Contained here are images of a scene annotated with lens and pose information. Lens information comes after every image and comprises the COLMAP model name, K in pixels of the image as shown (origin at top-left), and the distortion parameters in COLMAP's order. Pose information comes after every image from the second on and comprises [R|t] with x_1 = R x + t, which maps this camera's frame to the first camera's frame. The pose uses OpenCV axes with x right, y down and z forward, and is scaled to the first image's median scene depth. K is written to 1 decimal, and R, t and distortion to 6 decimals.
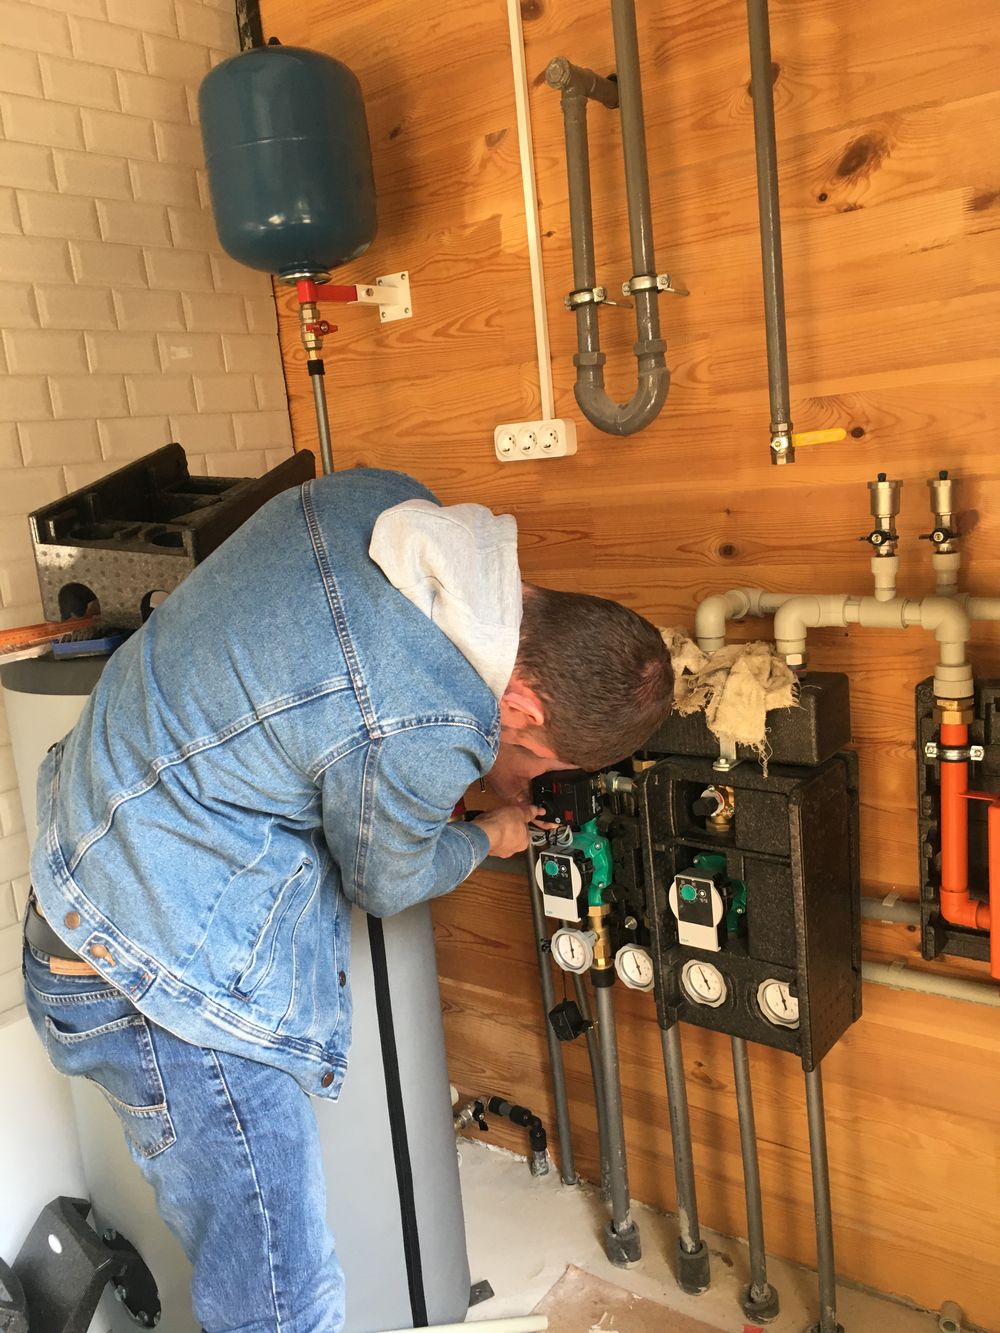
lens RADIAL K [[1183.7, 0, 466.4], [0, 1183.7, 669.8], [0, 0, 1]] dist [0.108653, -0.137575]
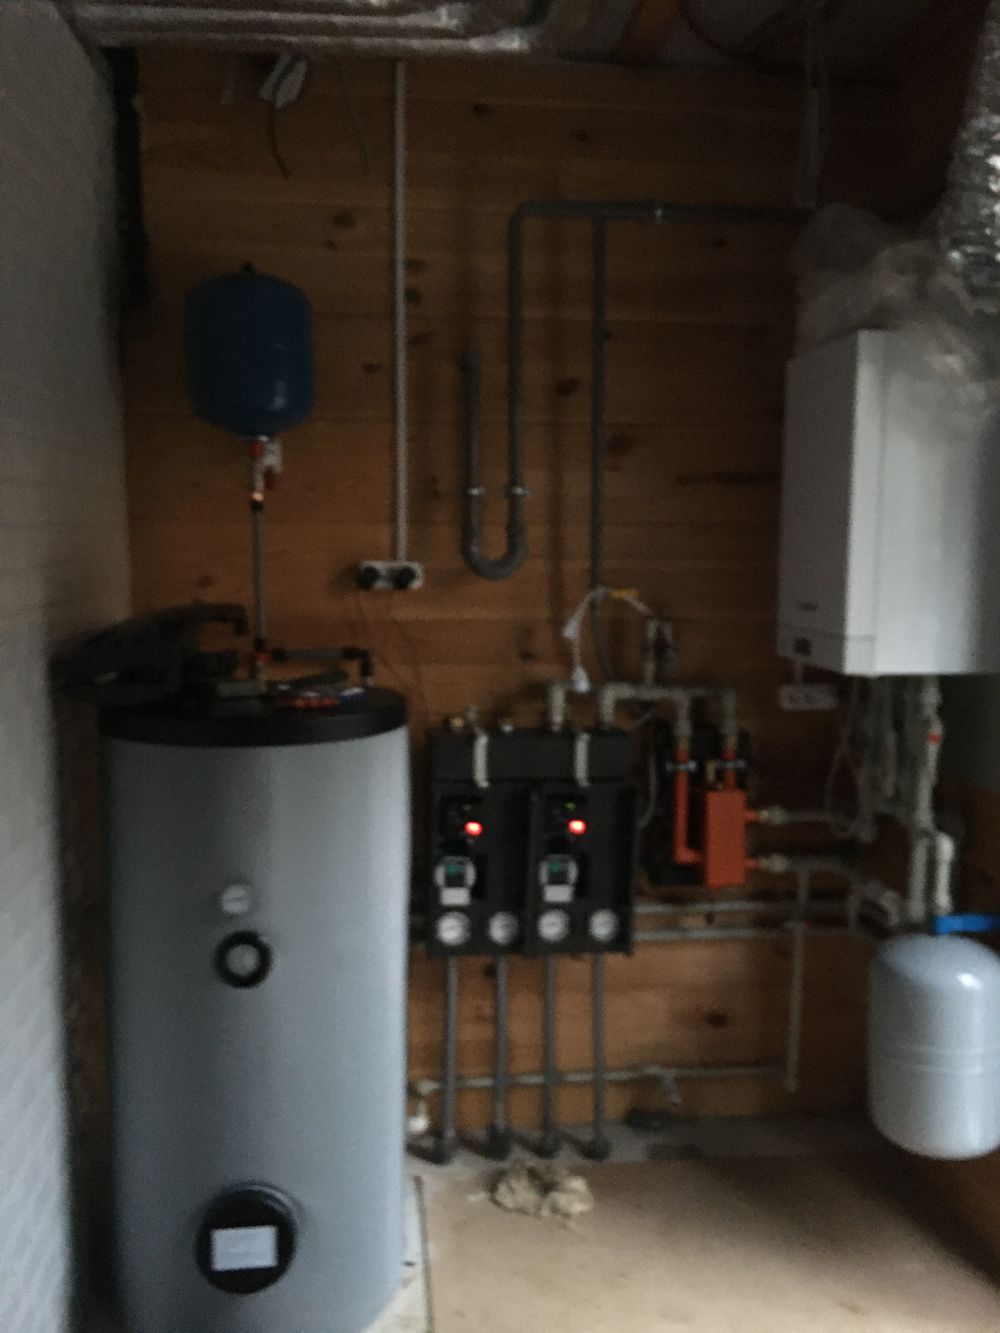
lens RADIAL K [[1154.0, 0, 501.7], [0, 1154.0, 672.8], [0, 0, 1]] dist [0.111955, -0.192775]
pose [[0.693017, 0.017347, 0.720712, -0.980863], [0.052486, 0.995843, -0.074438, 0.038833], [-0.719008, 0.089414, 0.689226, -0.044870]]
